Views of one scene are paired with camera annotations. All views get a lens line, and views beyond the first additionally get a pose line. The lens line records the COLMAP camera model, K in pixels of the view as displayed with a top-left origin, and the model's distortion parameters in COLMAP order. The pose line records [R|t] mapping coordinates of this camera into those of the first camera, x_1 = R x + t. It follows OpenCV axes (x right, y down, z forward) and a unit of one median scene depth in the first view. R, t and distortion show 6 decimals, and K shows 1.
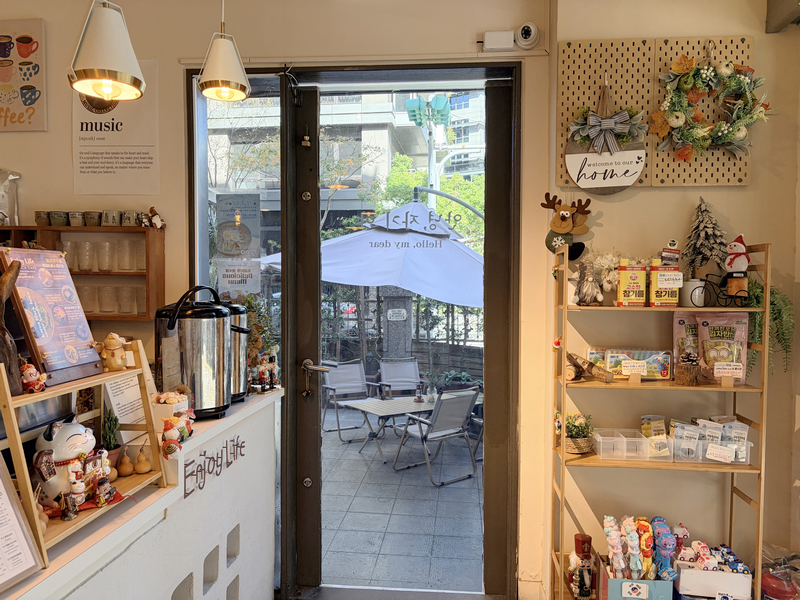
lens RADIAL K [[609.2, 0, 400.0], [0, 609.2, 300.0], [0, 0, 1]] dist [0.024220, 0.000626]
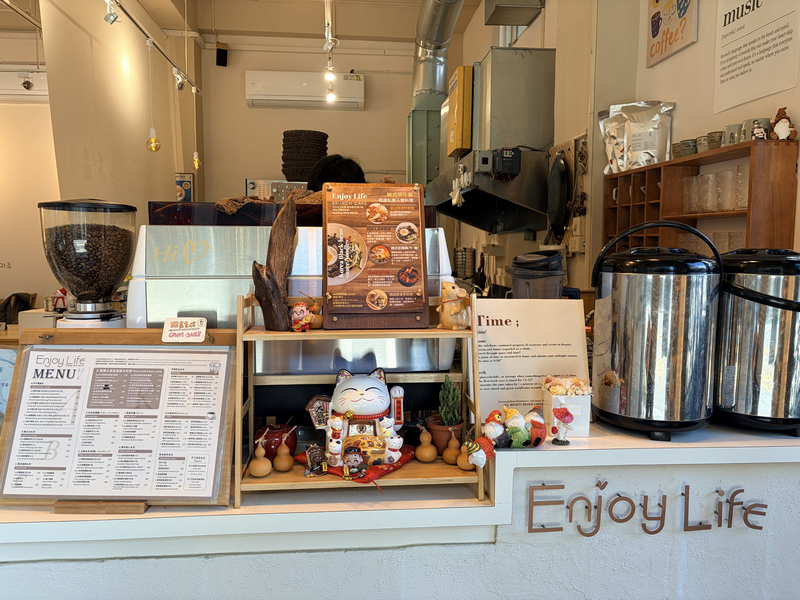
lens RADIAL K [[608.3, 0, 400.0], [0, 608.3, 300.0], [0, 0, 1]] dist [0.071348, -0.088404]
pose [[0.188424, 0.081970, -0.978661, 0.180230], [-0.025232, 0.996586, 0.078613, 0.010686], [0.981764, 0.009880, 0.189849, 0.481953]]
